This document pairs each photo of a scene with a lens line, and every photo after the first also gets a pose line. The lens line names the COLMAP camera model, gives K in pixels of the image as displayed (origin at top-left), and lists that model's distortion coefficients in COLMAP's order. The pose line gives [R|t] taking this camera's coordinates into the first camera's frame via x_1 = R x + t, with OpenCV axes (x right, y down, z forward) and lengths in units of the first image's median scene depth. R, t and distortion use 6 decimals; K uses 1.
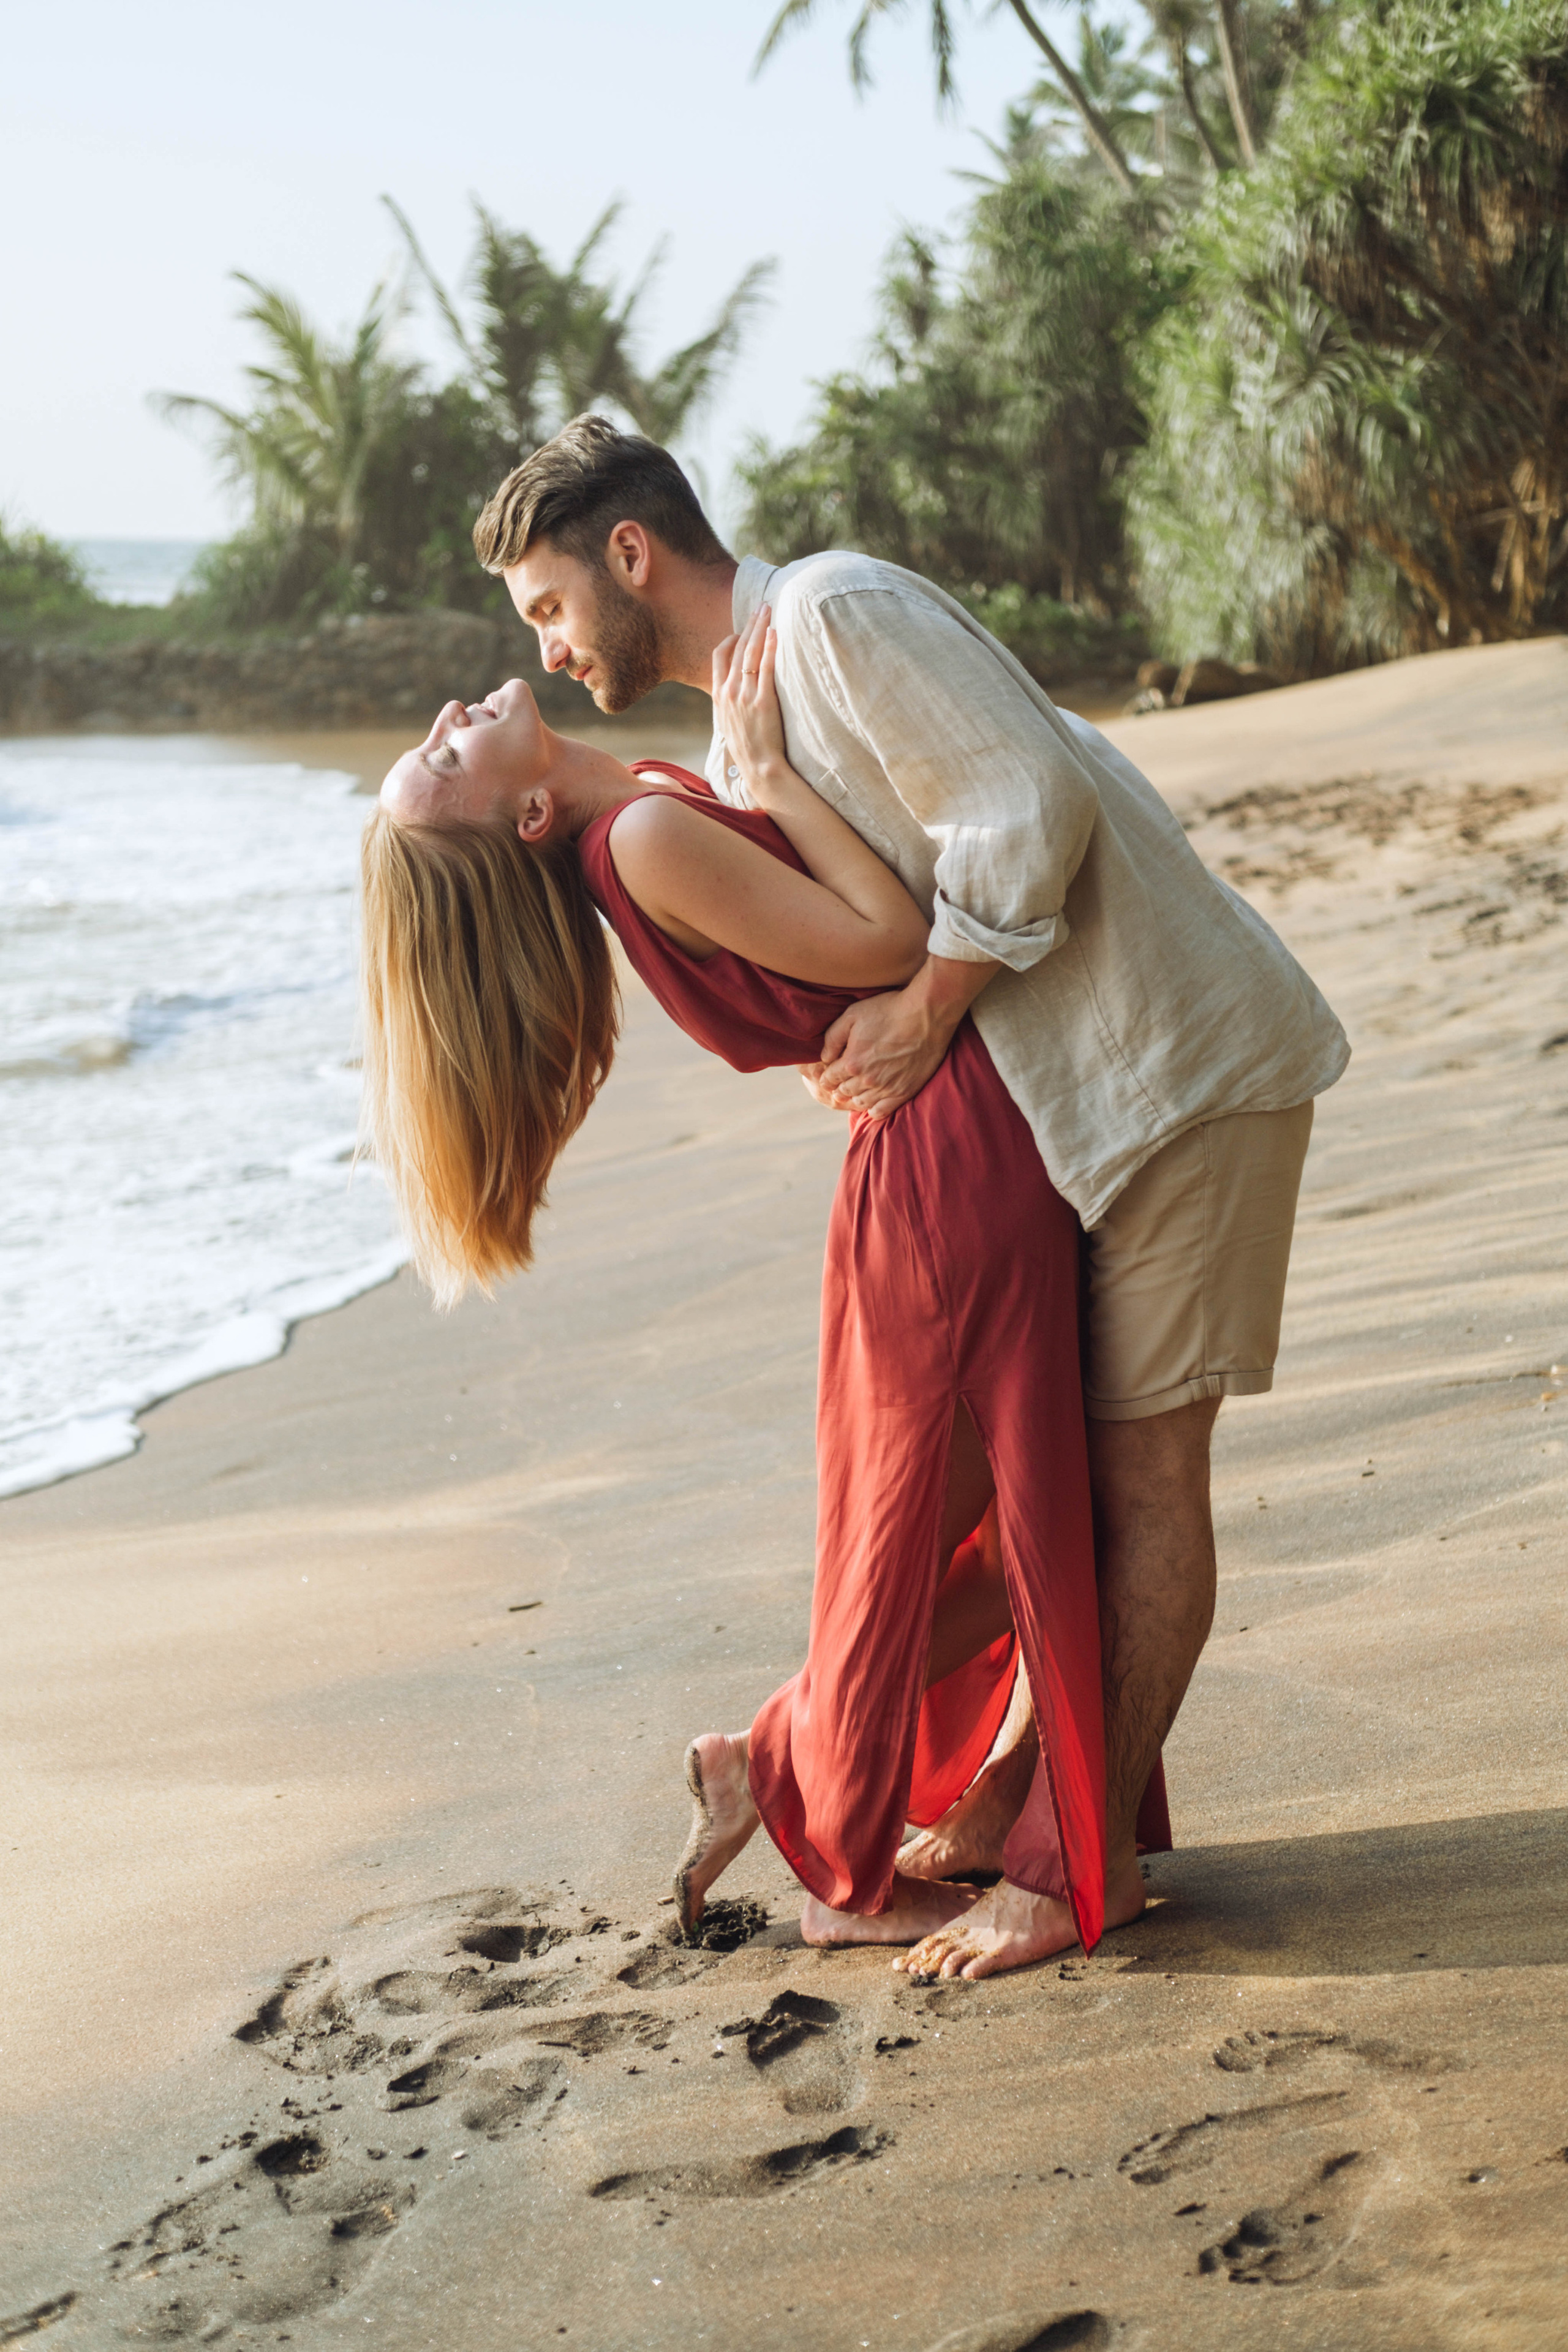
lens RADIAL K [[3671.8, 0, 784.0], [0, 3671.8, 1176.0], [0, 0, 1]] dist [-0.029686, 0.804792]
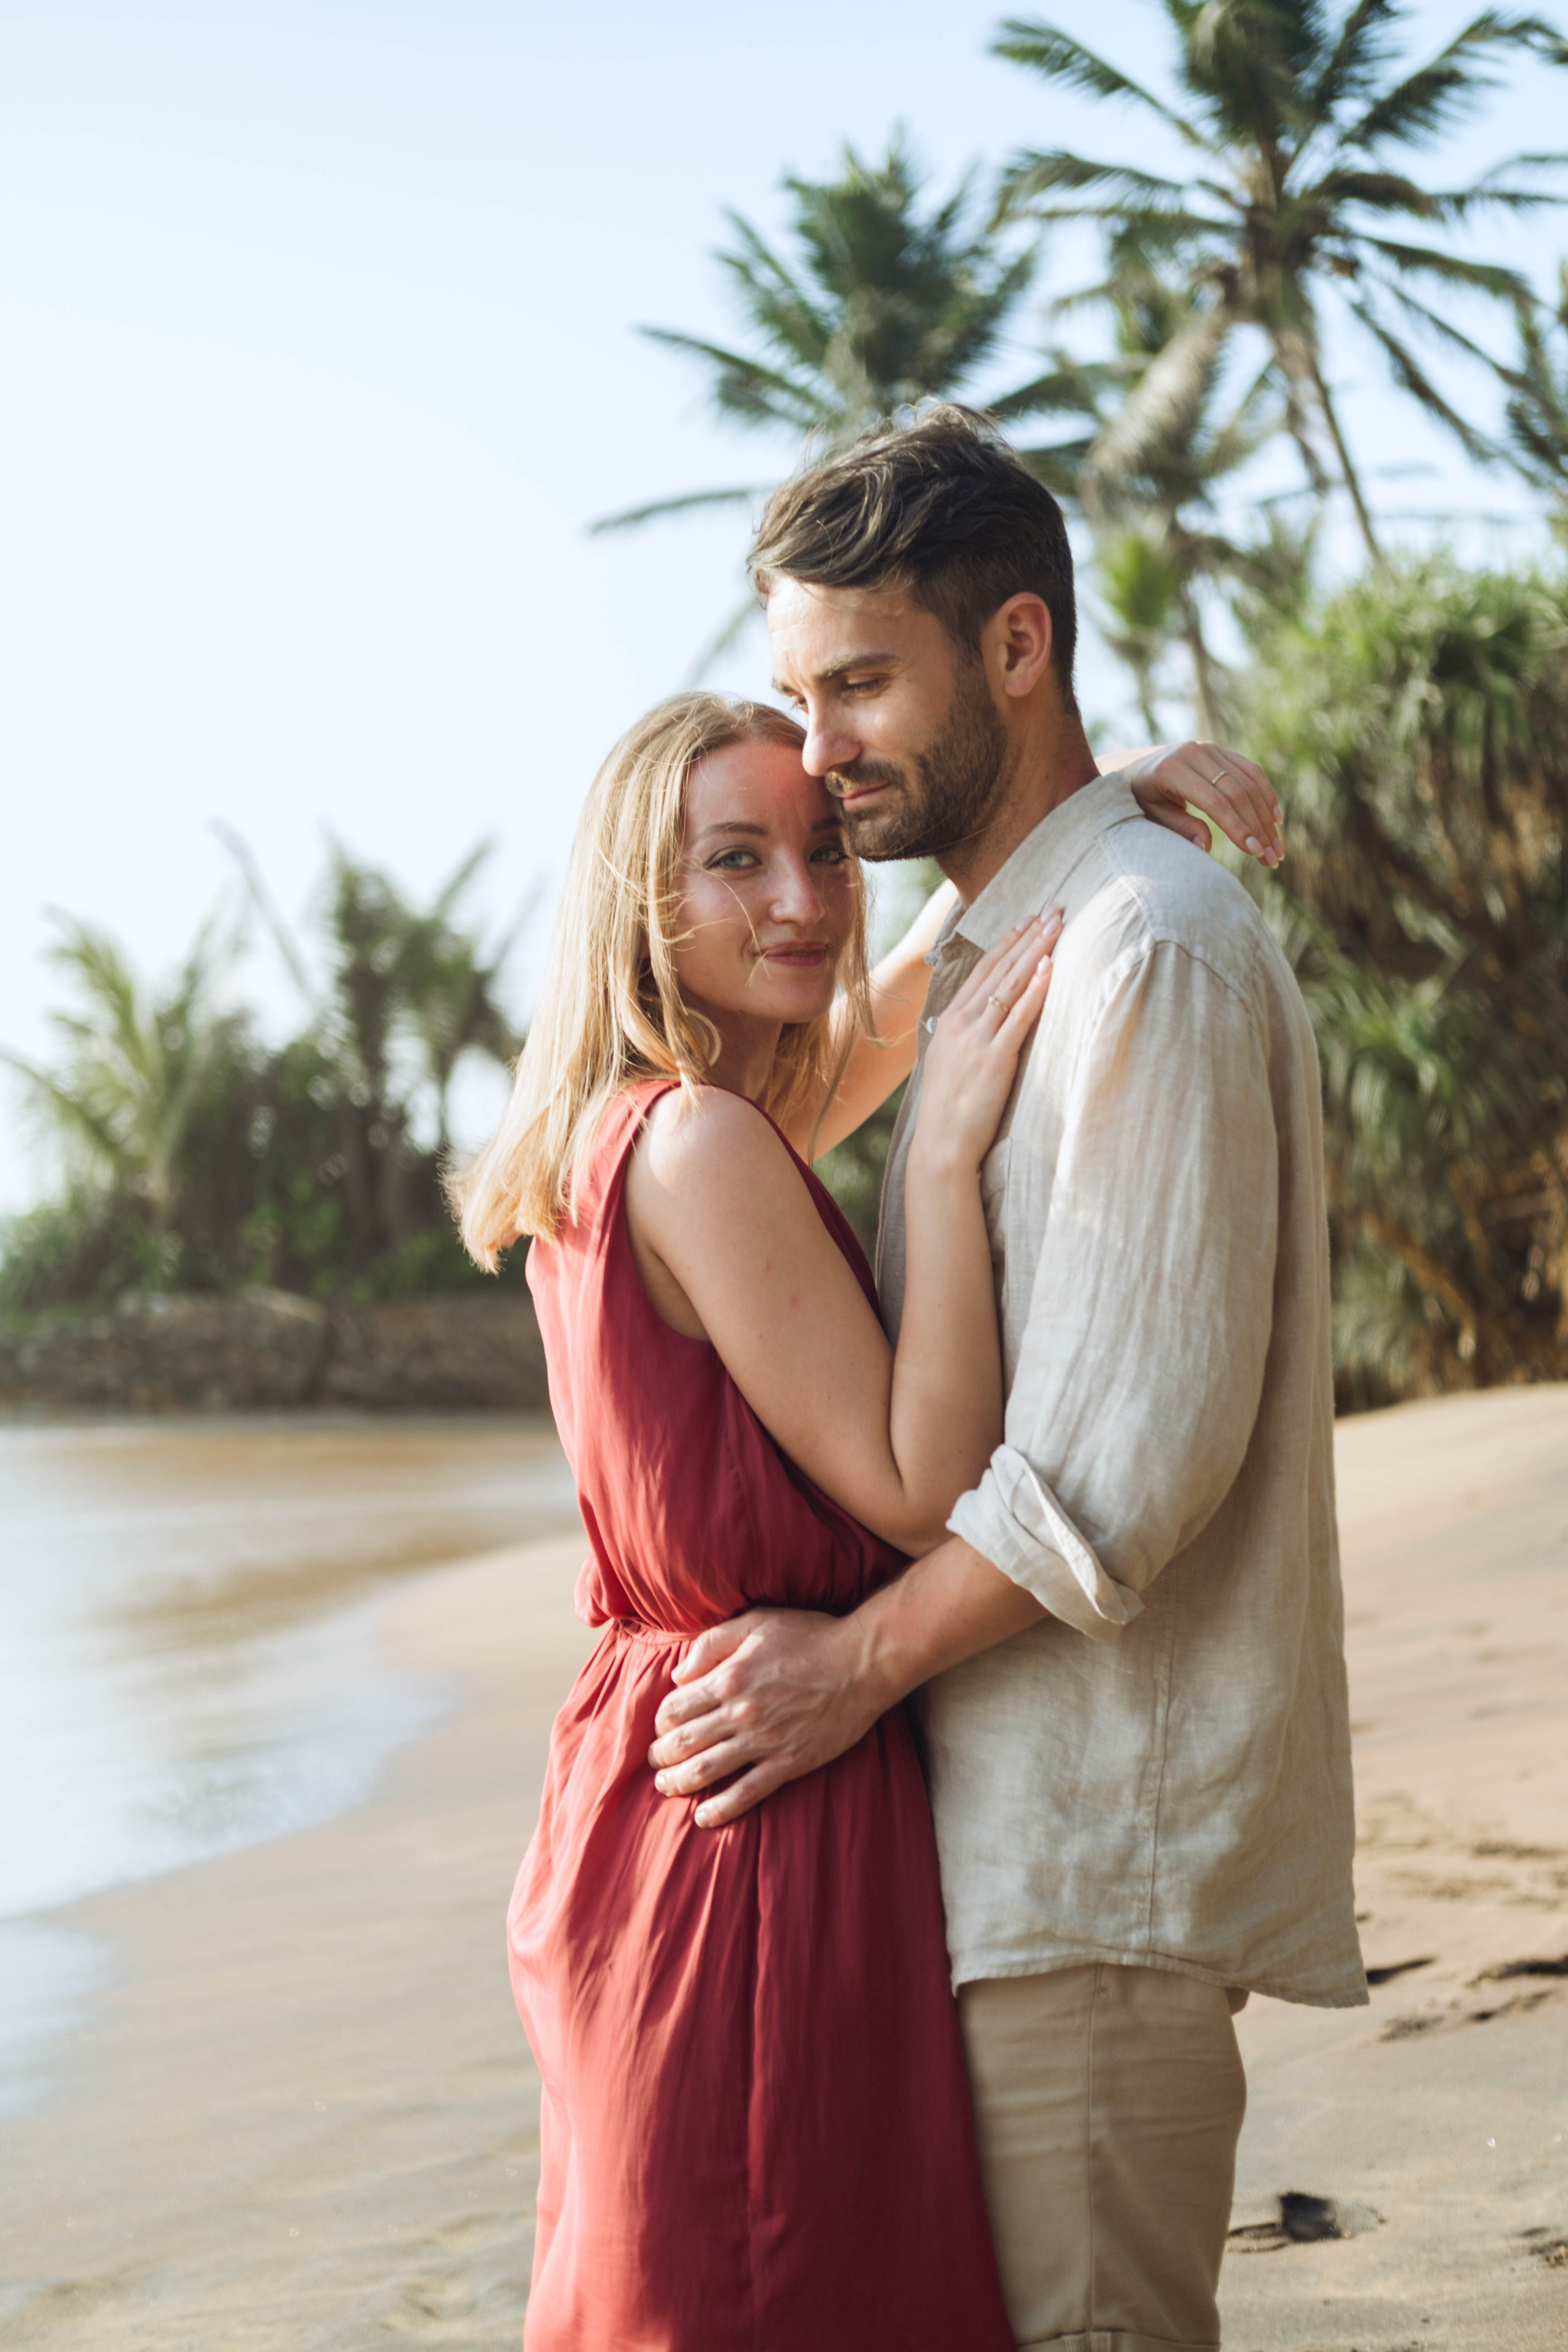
lens RADIAL K [[3501.2, 0, 788.8], [0, 3501.2, 1256.1], [0, 0, 1]] dist [0.009777, 0.028792]
pose [[0.999778, 0.020492, -0.004805, 0.048391], [-0.021001, 0.986409, -0.162963, -0.052500], [0.001400, 0.163028, 0.986620, 0.315618]]
